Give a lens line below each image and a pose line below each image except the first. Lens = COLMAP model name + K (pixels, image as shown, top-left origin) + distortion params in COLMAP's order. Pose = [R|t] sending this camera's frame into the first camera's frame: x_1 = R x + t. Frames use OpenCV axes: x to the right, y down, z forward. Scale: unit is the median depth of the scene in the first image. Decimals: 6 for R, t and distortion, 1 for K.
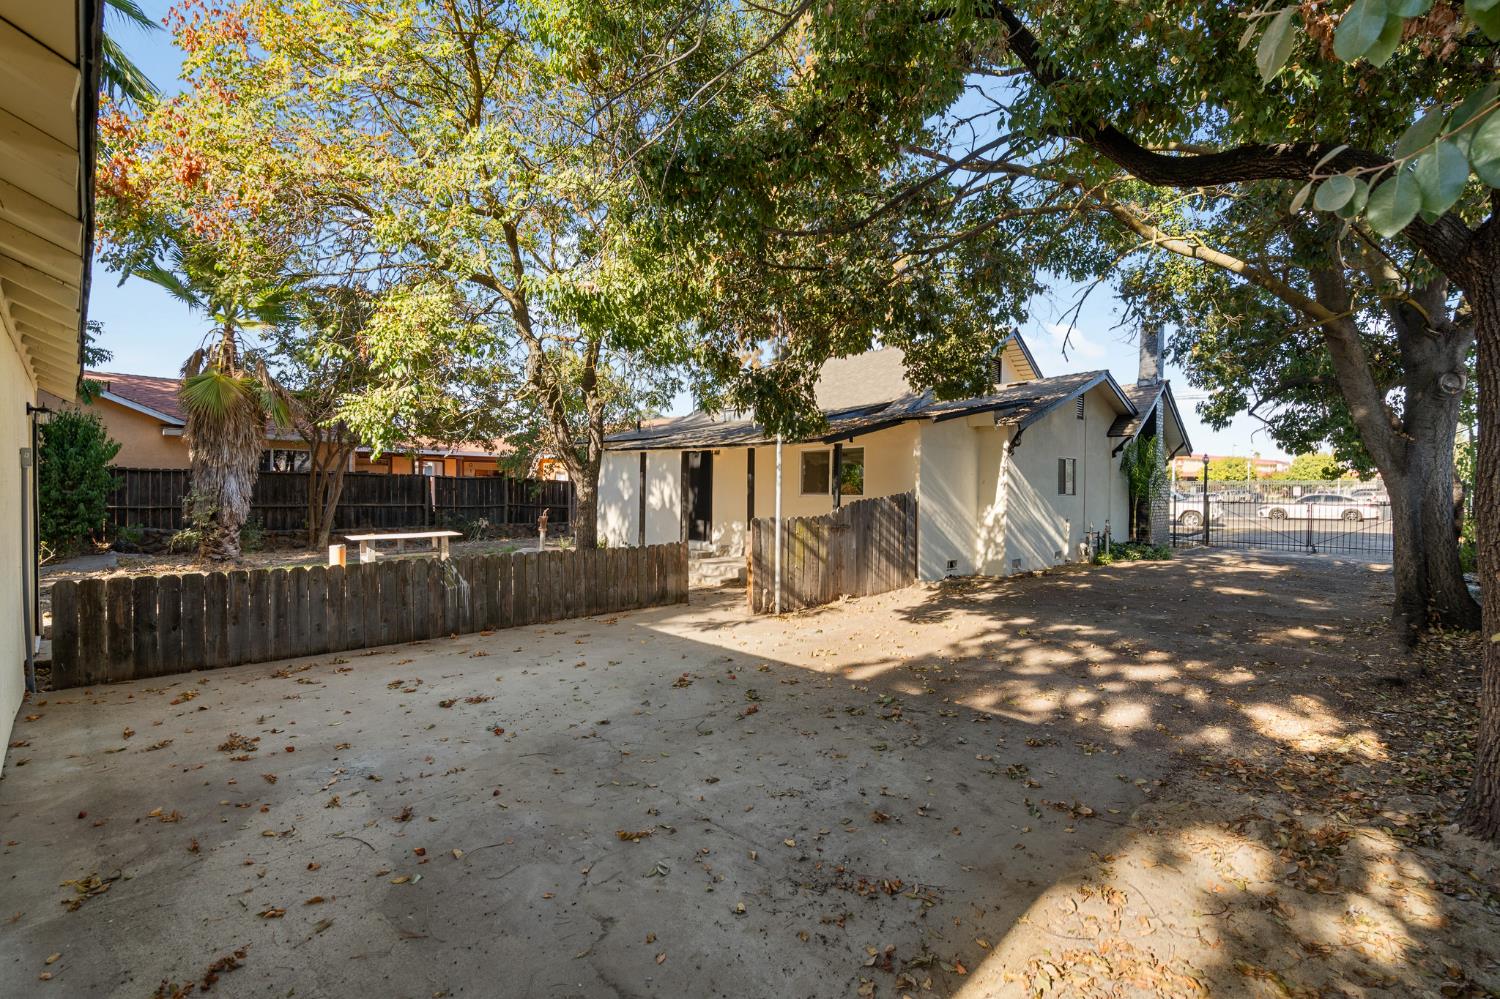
lens RADIAL K [[649.0, 0, 754.5], [0, 649.0, 508.8], [0, 0, 1]] dist [-0.011016, 0.000147]
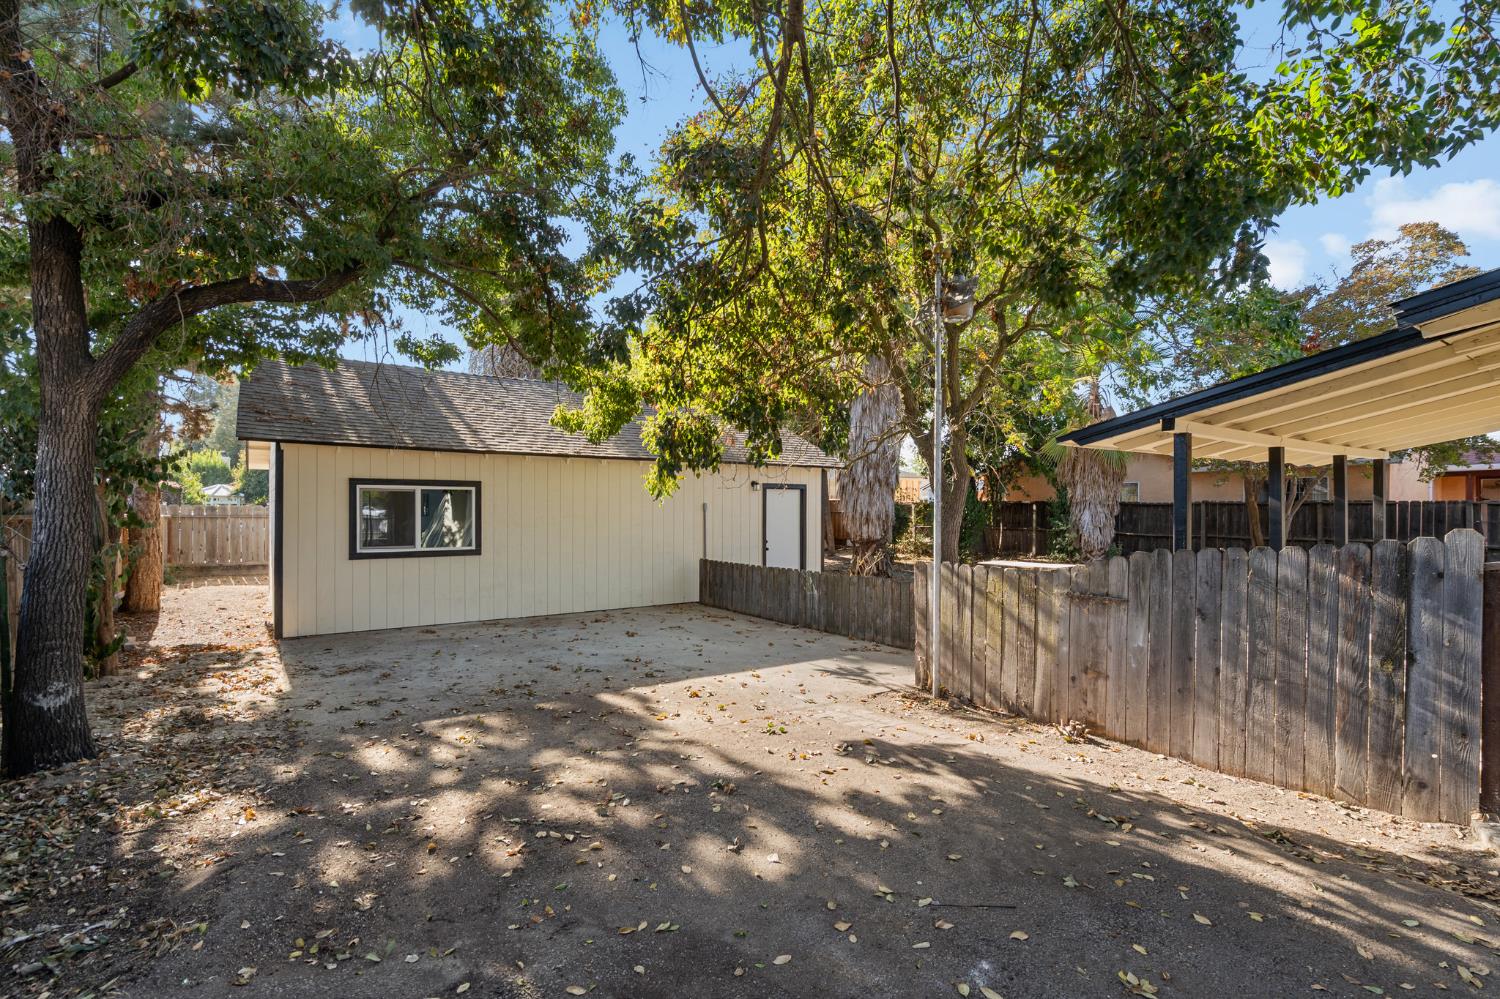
lens RADIAL K [[705.4, 0, 749.7], [0, 705.4, 505.8], [0, 0, 1]] dist [-0.002249, 0.000473]
pose [[-0.173754, -0.005342, -0.984775, 1.410432], [-0.023907, 0.999713, -0.001204, -0.067520], [0.984499, 0.023334, -0.173832, 1.588389]]
